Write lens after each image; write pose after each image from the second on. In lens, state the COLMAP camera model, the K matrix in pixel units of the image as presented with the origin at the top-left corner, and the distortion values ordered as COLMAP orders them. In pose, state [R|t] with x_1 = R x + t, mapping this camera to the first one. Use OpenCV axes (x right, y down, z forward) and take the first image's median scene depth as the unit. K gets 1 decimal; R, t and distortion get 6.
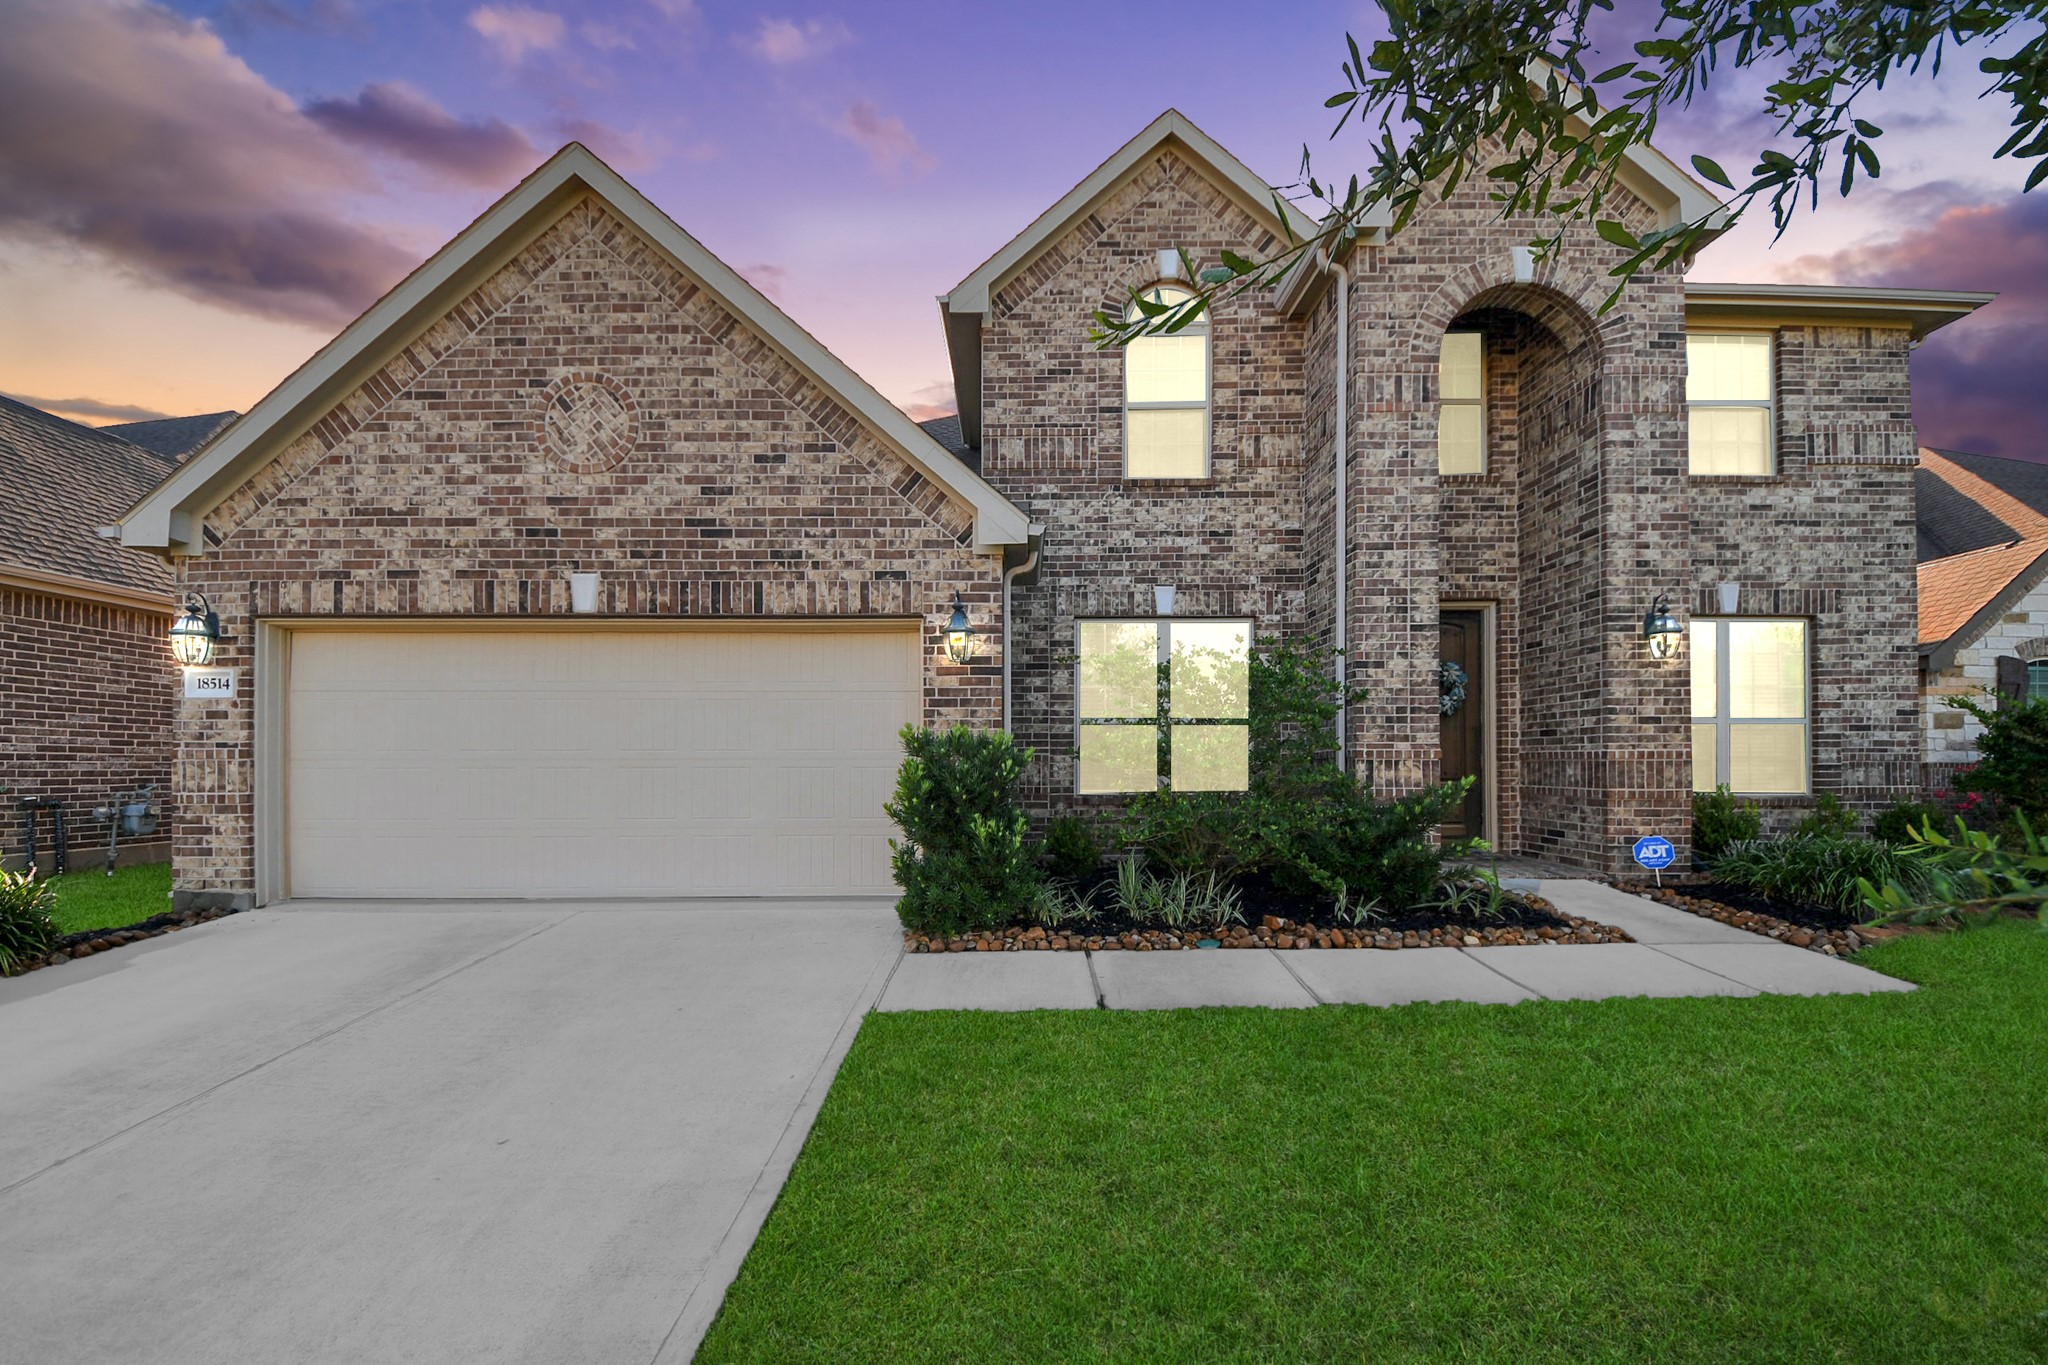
lens RADIAL K [[753.7, 0, 1020.7], [0, 753.7, 754.6], [0, 0, 1]] dist [0.016621, -0.017106]
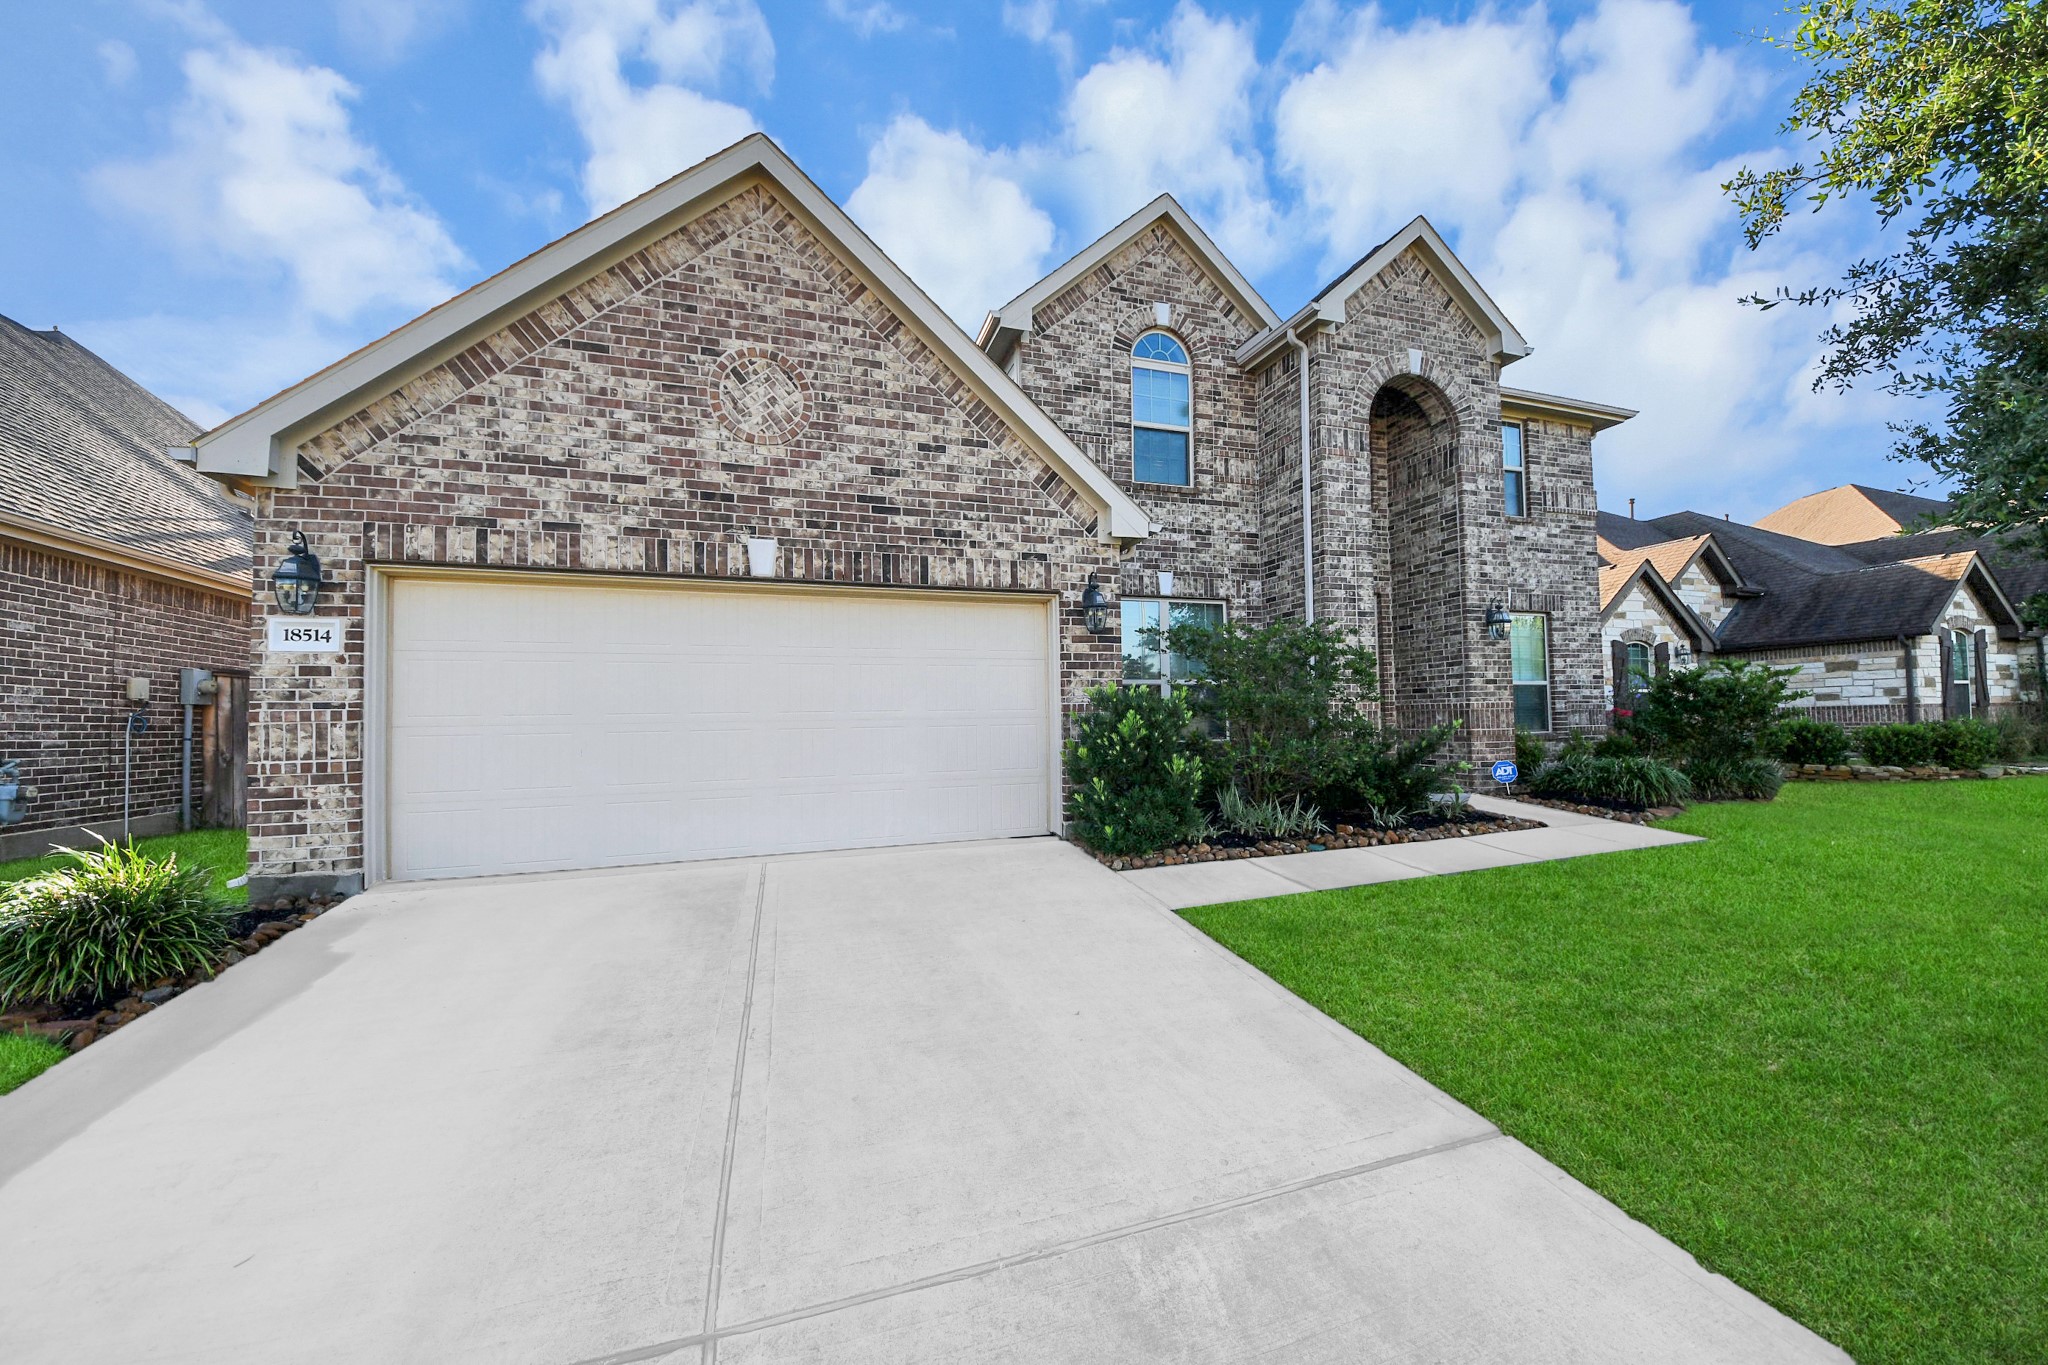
lens RADIAL K [[737.2, 0, 1012.3], [0, 737.2, 692.4], [0, 0, 1]] dist [0.020365, -0.021844]
pose [[0.947718, -0.002243, 0.319100, -0.506844], [0.012491, 0.999470, -0.030074, 0.006806], [-0.318864, 0.032488, 0.947244, -0.062671]]
